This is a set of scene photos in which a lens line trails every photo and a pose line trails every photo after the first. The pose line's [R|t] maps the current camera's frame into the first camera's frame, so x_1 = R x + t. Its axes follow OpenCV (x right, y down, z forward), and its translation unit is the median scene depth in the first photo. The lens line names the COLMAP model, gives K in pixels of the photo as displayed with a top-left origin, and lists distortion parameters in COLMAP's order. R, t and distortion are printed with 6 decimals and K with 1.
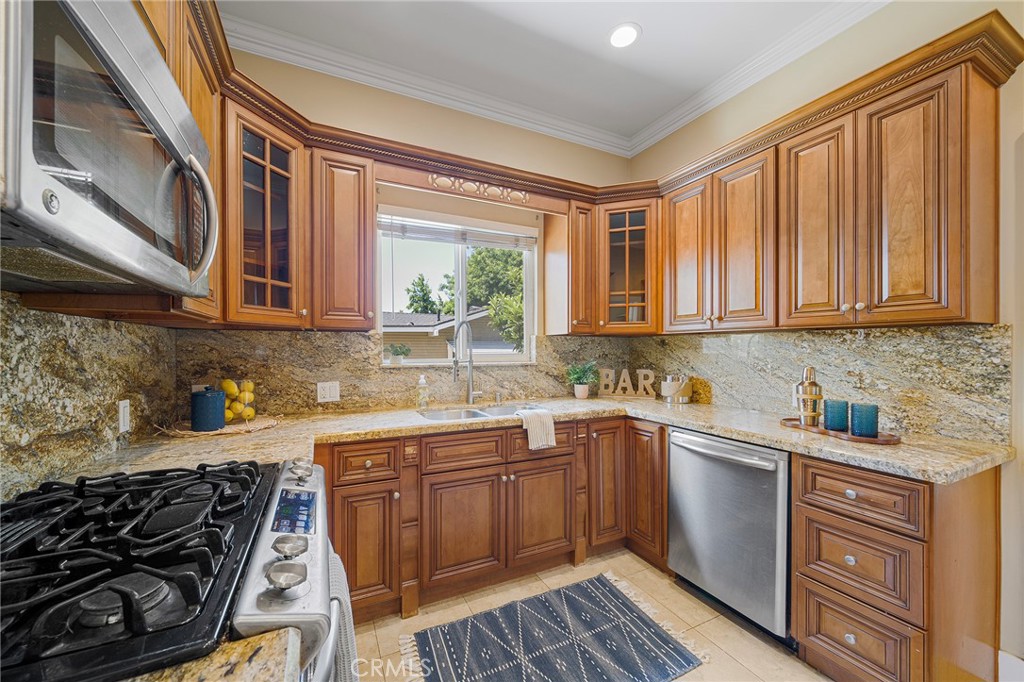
lens RADIAL K [[387.2, 0, 509.5], [0, 387.2, 352.0], [0, 0, 1]] dist [0.000600, 0.000147]
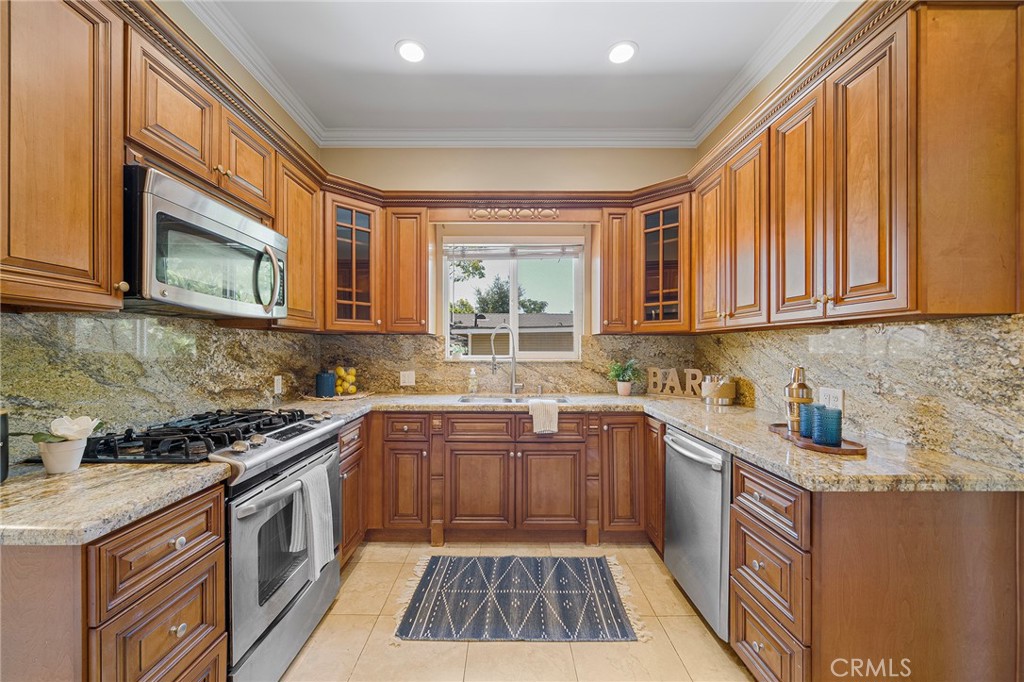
lens RADIAL K [[387.2, 0, 509.5], [0, 387.2, 352.0], [0, 0, 1]] dist [0.000600, 0.000147]
pose [[0.901306, 0.005391, -0.433150, 0.513381], [-0.005086, 0.999985, 0.001863, 0.005015], [0.433153, 0.000523, 0.901320, -0.096265]]
